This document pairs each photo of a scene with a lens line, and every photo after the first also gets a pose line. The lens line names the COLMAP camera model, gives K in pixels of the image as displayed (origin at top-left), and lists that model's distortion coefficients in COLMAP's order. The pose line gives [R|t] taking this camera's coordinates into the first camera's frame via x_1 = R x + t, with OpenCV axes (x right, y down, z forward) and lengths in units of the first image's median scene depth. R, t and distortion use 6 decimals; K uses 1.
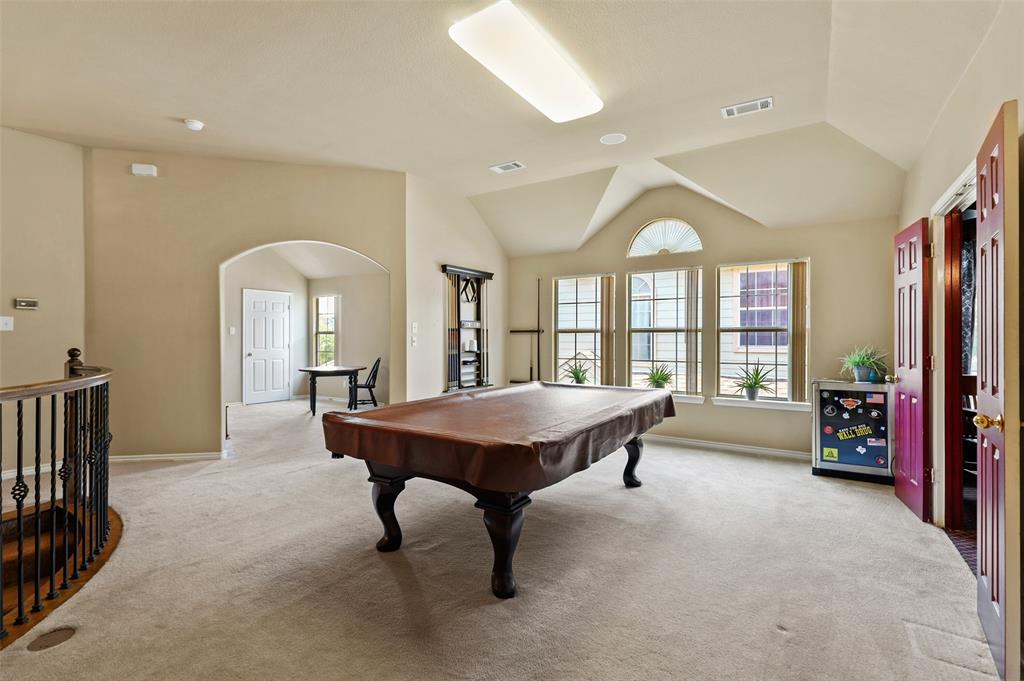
lens RADIAL K [[468.7, 0, 510.0], [0, 468.7, 341.0], [0, 0, 1]] dist [-0.001812, -0.000751]
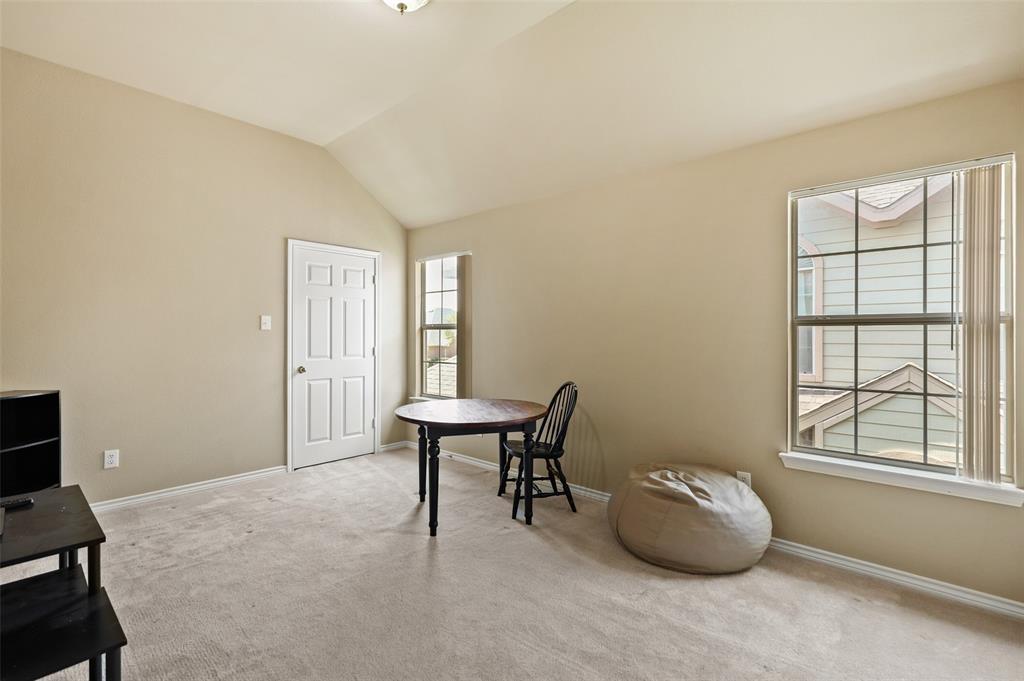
lens RADIAL K [[468.7, 0, 513.4], [0, 468.7, 338.2], [0, 0, 1]] dist [-0.001812, -0.000751]
pose [[0.987691, -0.004626, -0.156351, -0.226680], [0.004368, 0.999988, -0.001989, -0.003184], [0.156359, 0.001282, 0.987700, 0.488184]]
